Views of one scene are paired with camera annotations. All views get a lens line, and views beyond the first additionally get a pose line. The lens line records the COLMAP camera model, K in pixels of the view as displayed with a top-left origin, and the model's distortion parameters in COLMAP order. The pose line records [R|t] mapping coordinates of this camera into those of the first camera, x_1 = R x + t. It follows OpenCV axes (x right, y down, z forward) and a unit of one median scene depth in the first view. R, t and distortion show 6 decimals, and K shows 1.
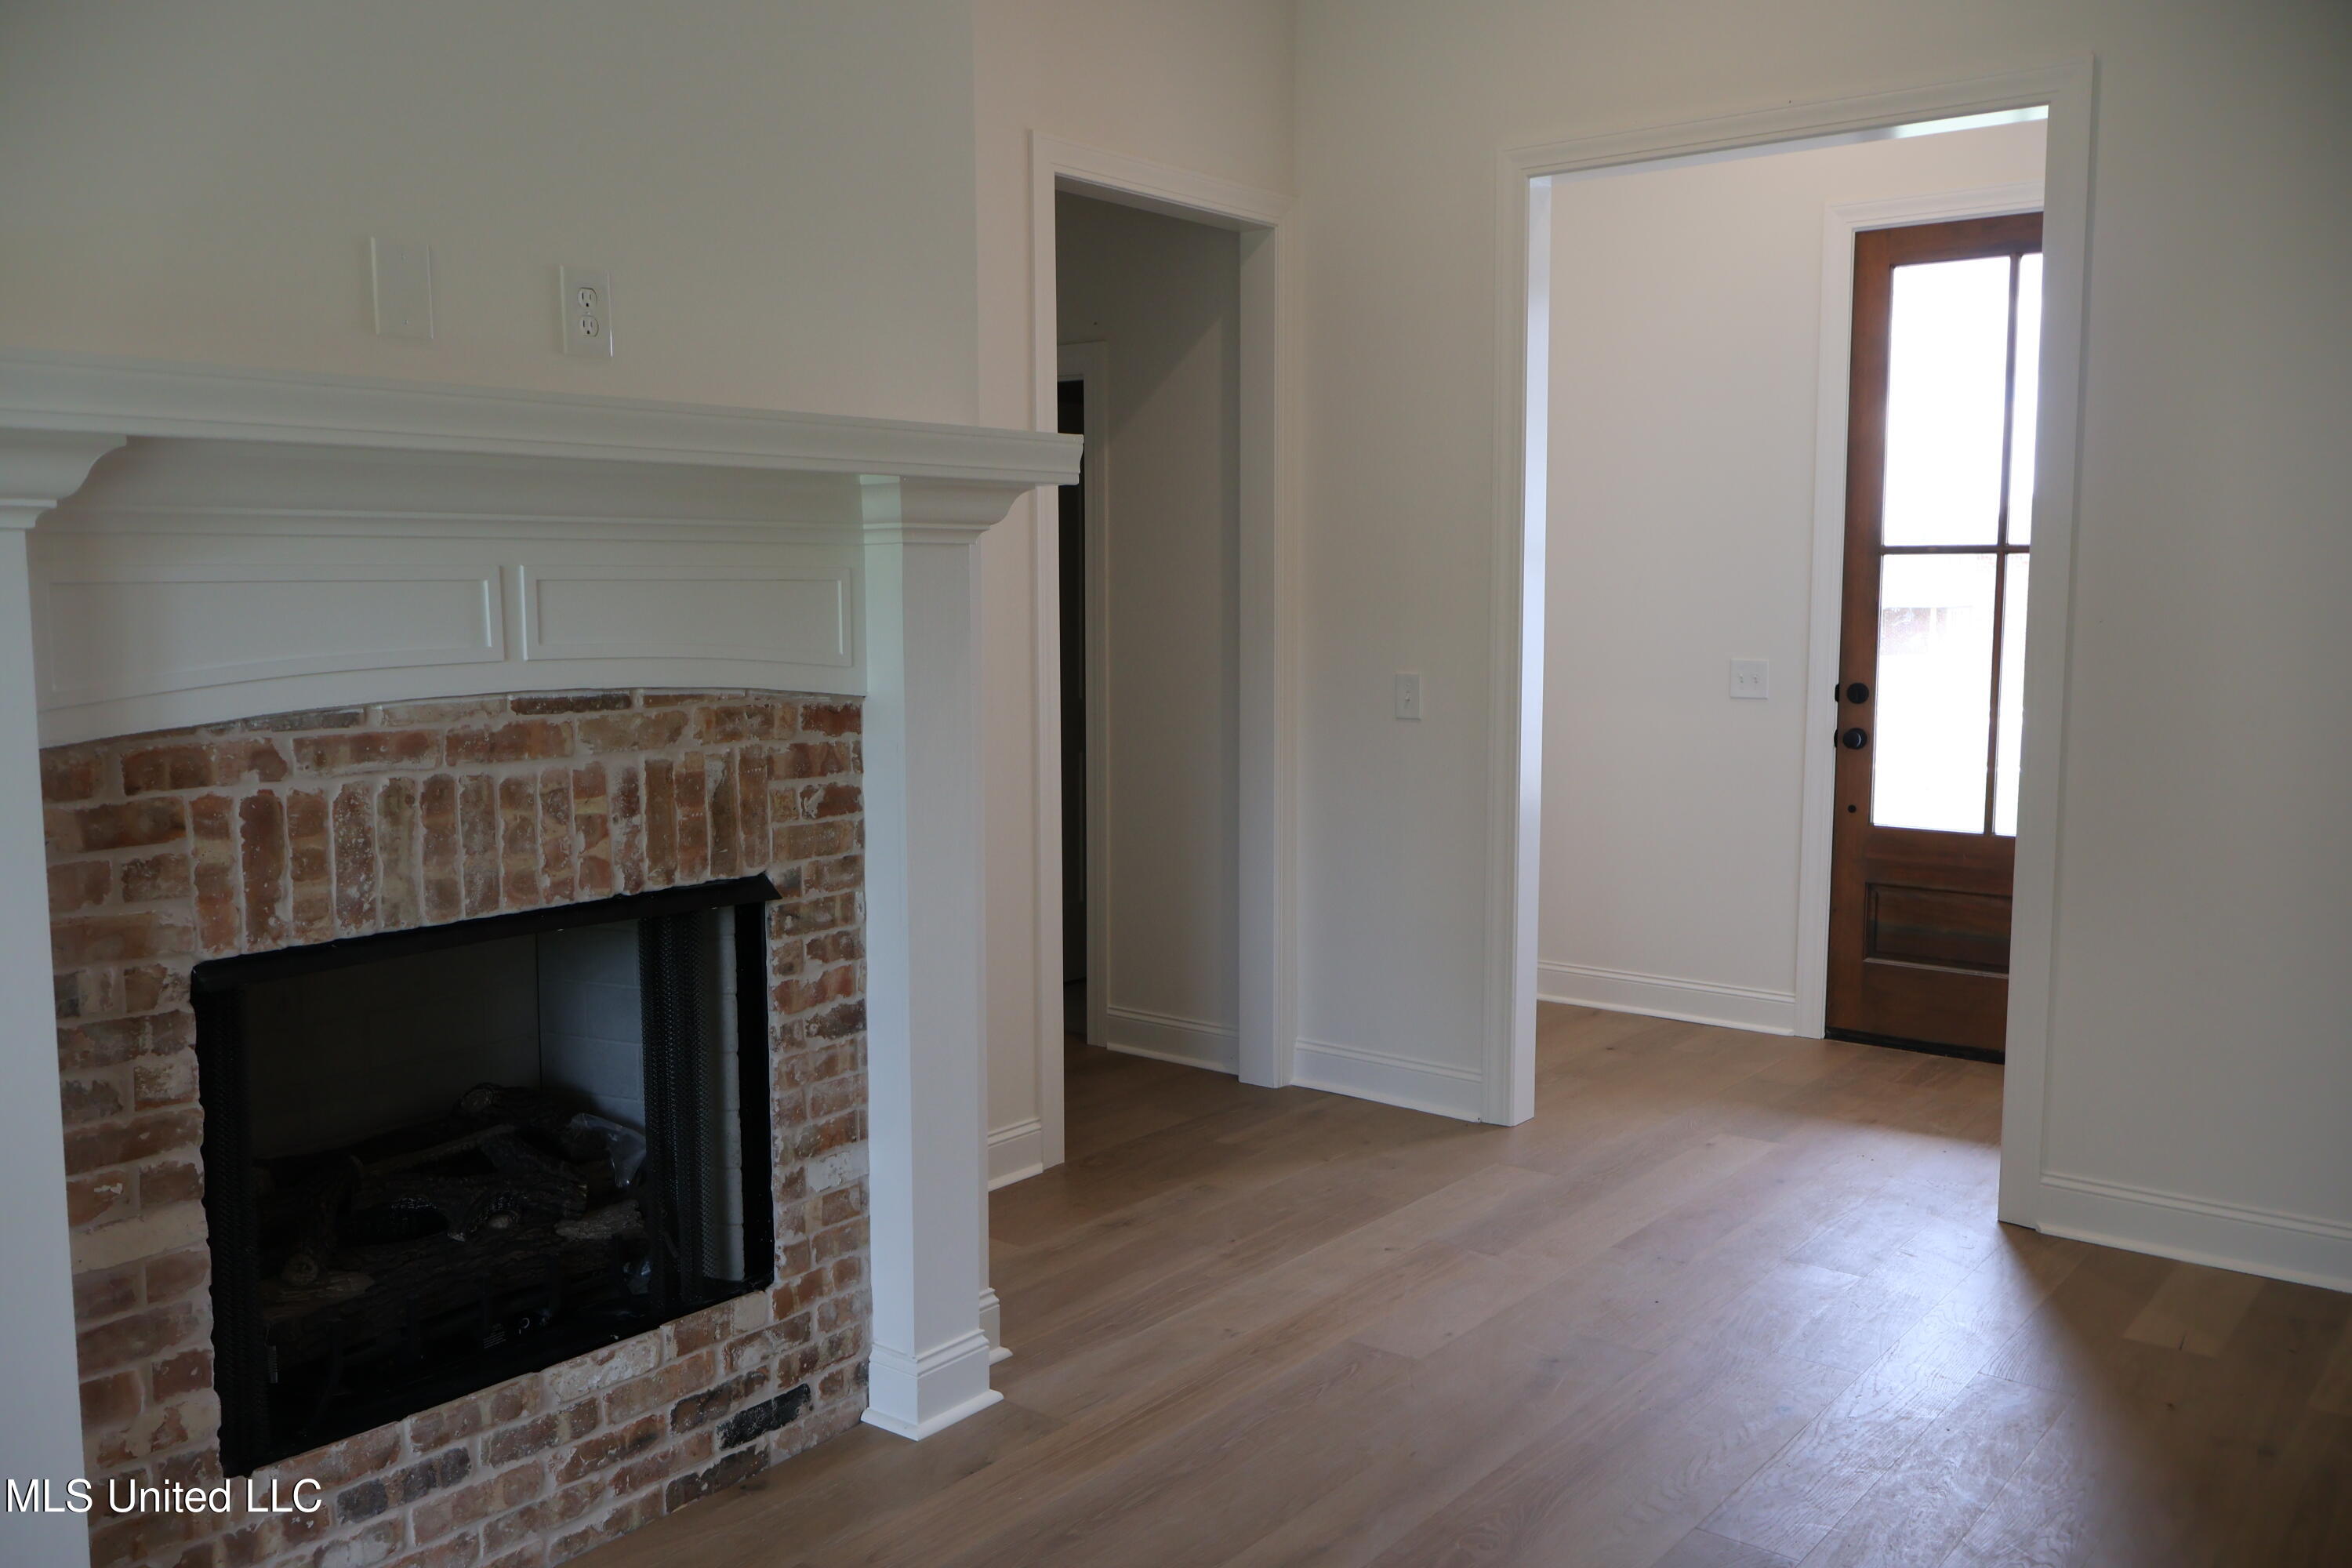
lens RADIAL K [[1954.1, 0, 1166.3], [0, 1954.1, 795.3], [0, 0, 1]] dist [-0.005245, 0.005532]
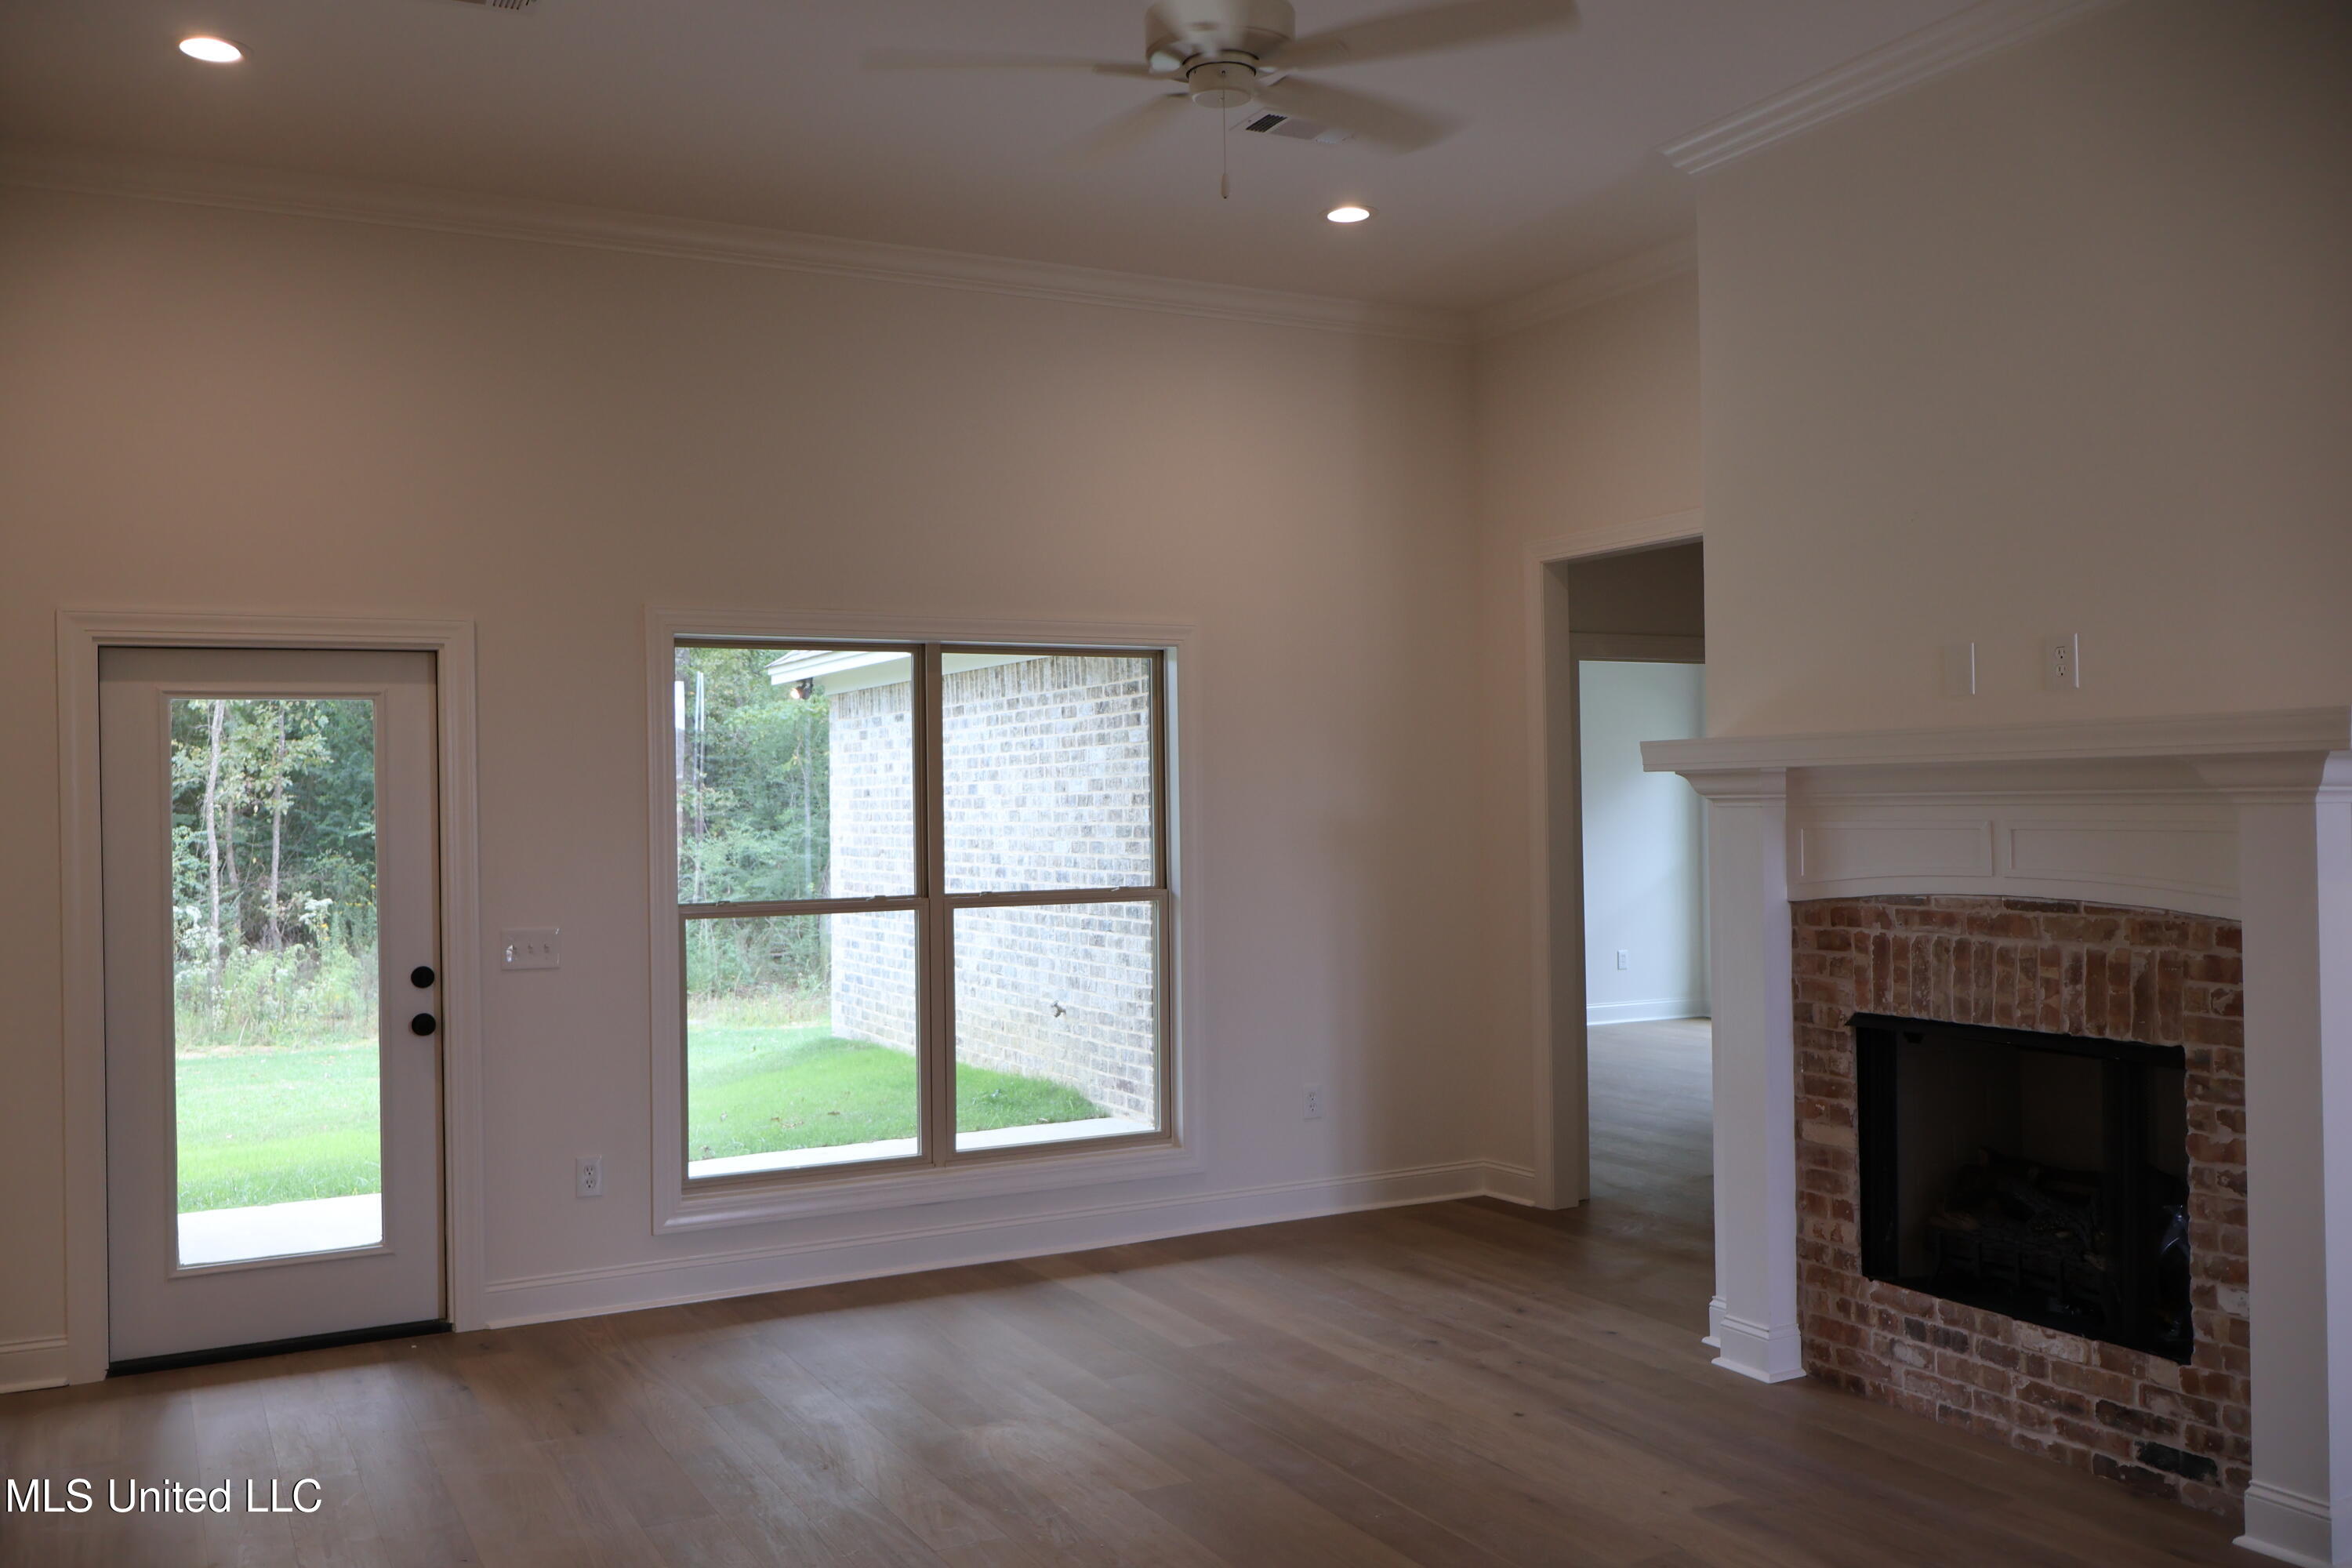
lens RADIAL K [[1954.1, 0, 1163.2], [0, 1954.1, 791.6], [0, 0, 1]] dist [-0.005245, 0.005532]
pose [[-0.407799, 0.001424, -0.913071, 1.415988], [-0.086821, 0.995407, 0.040328, -0.139451], [0.908934, 0.095720, -0.405803, 0.965440]]
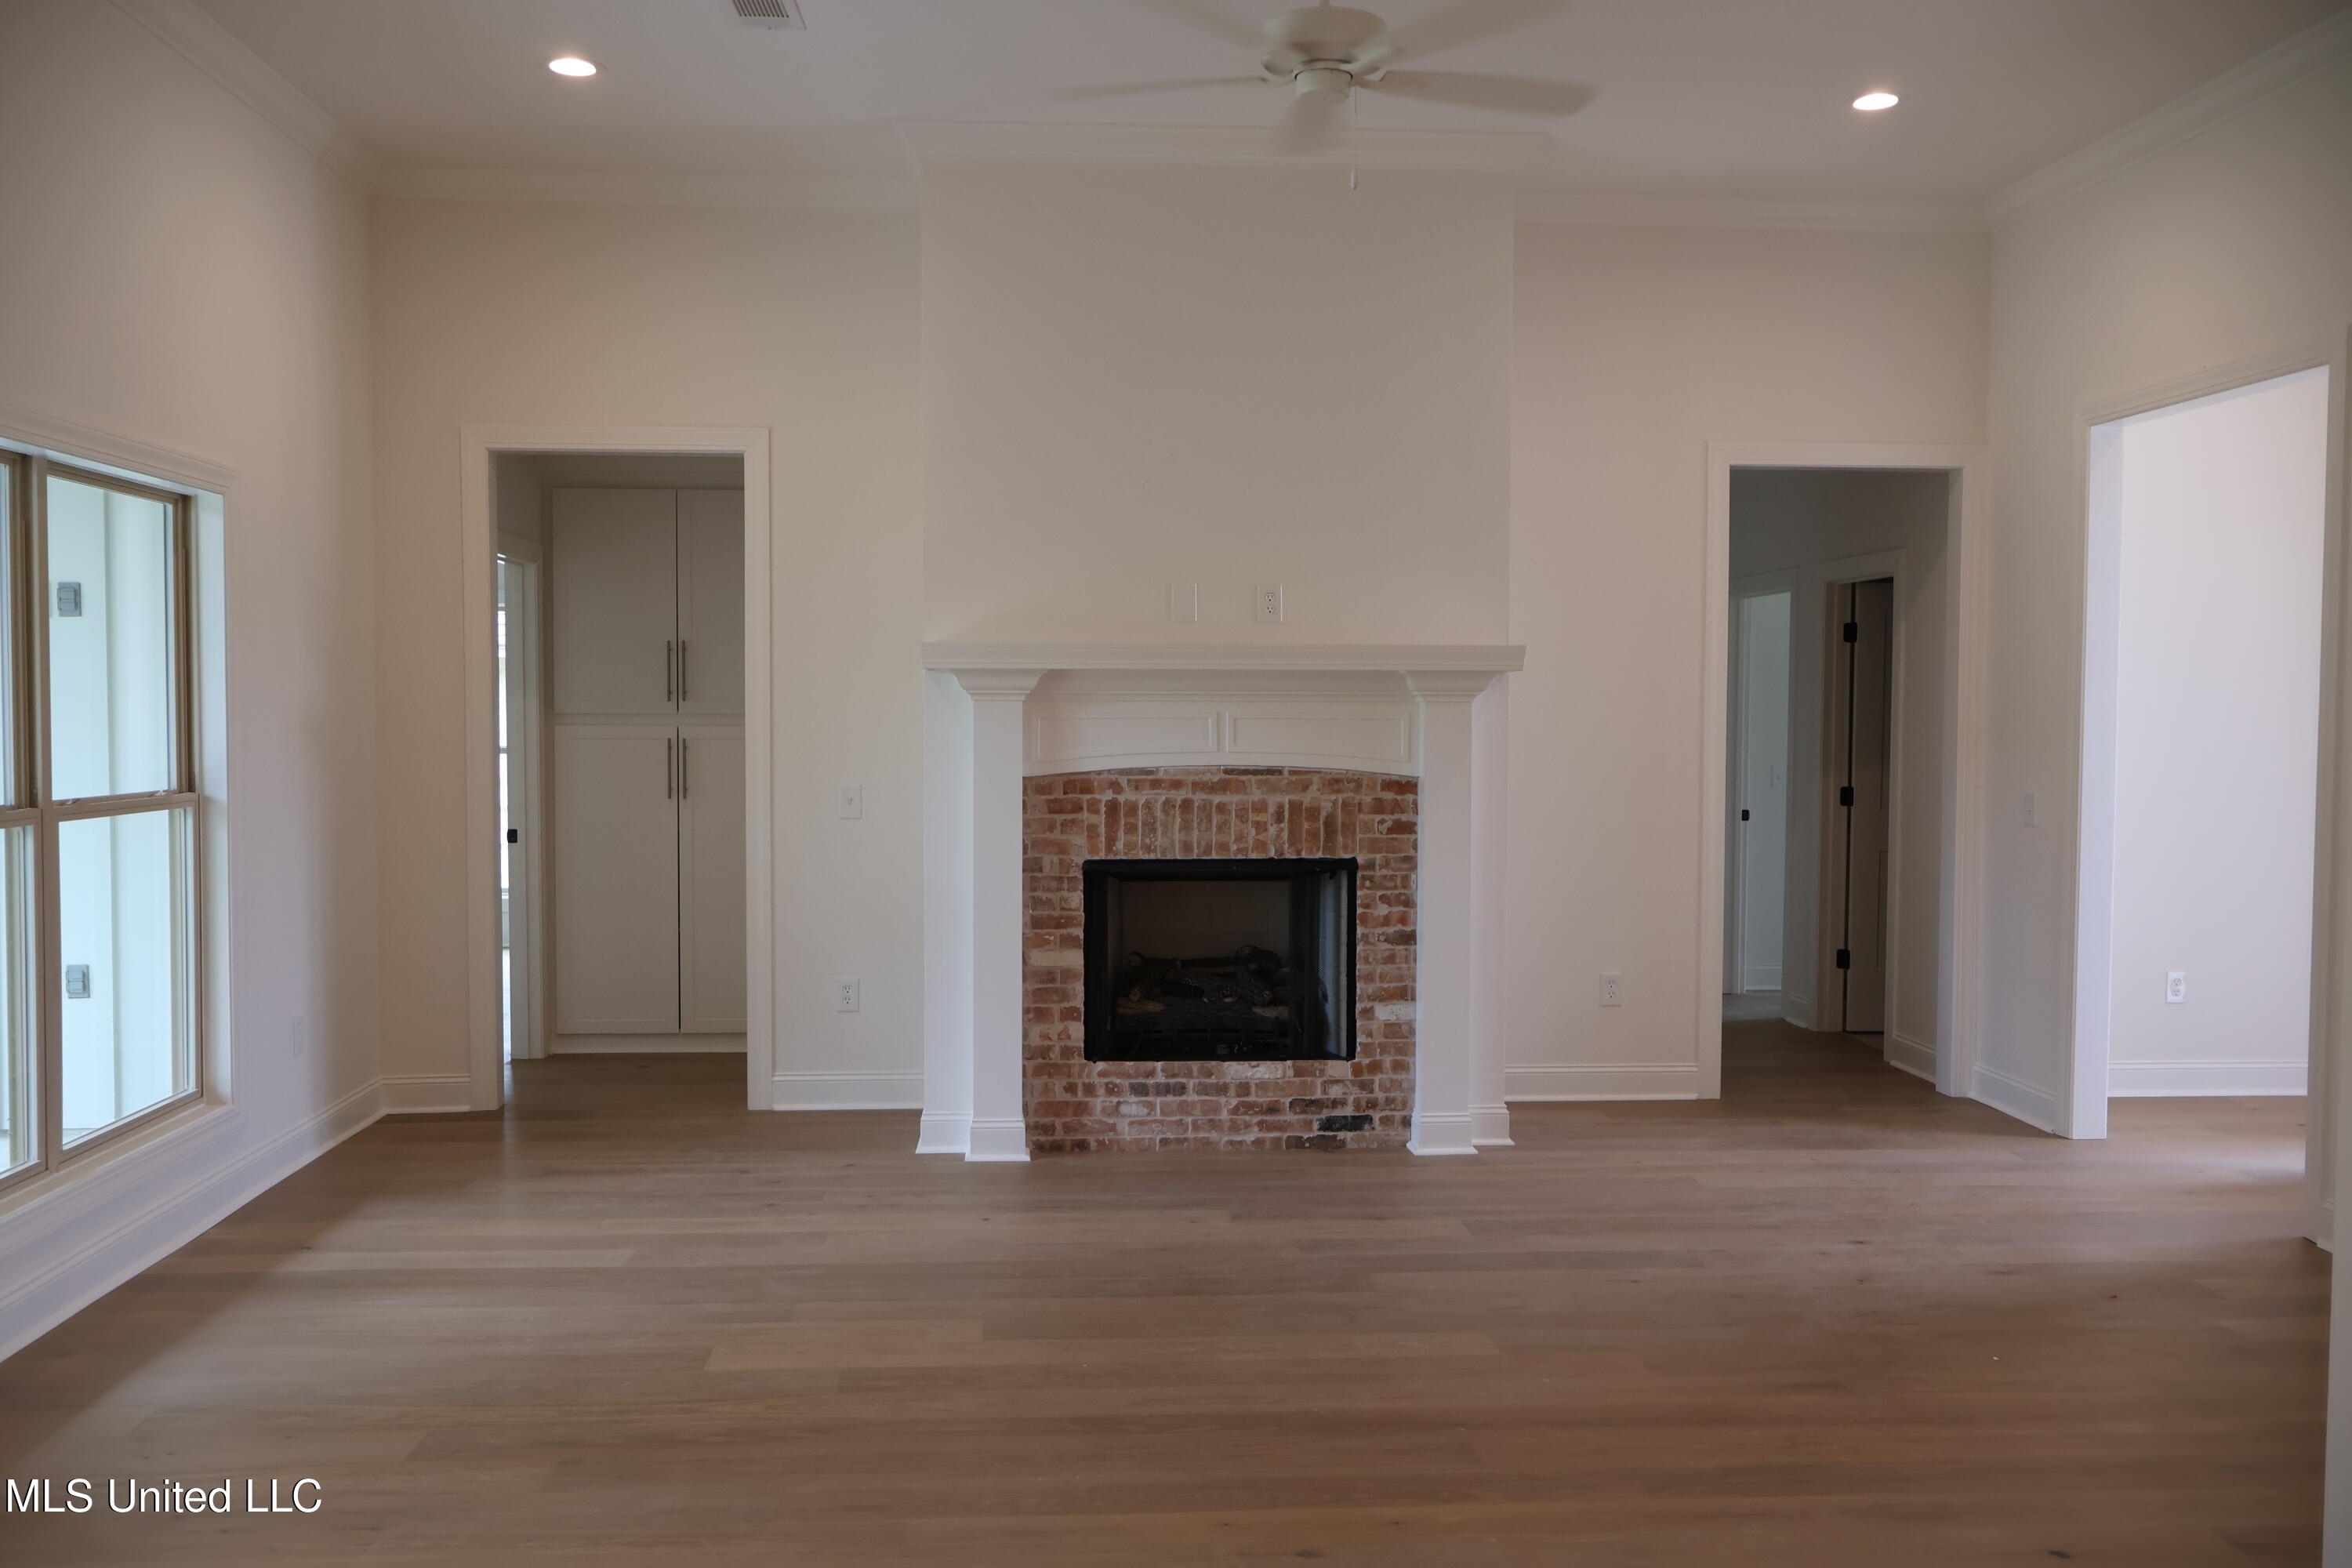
lens RADIAL K [[1954.1, 0, 1177.3], [0, 1954.1, 790.8], [0, 0, 1]] dist [-0.005245, 0.005532]
pose [[0.675673, 0.033722, -0.736430, 1.309512], [-0.085696, 0.995774, -0.033029, 0.058070], [0.732203, 0.085426, 0.675707, -0.611018]]
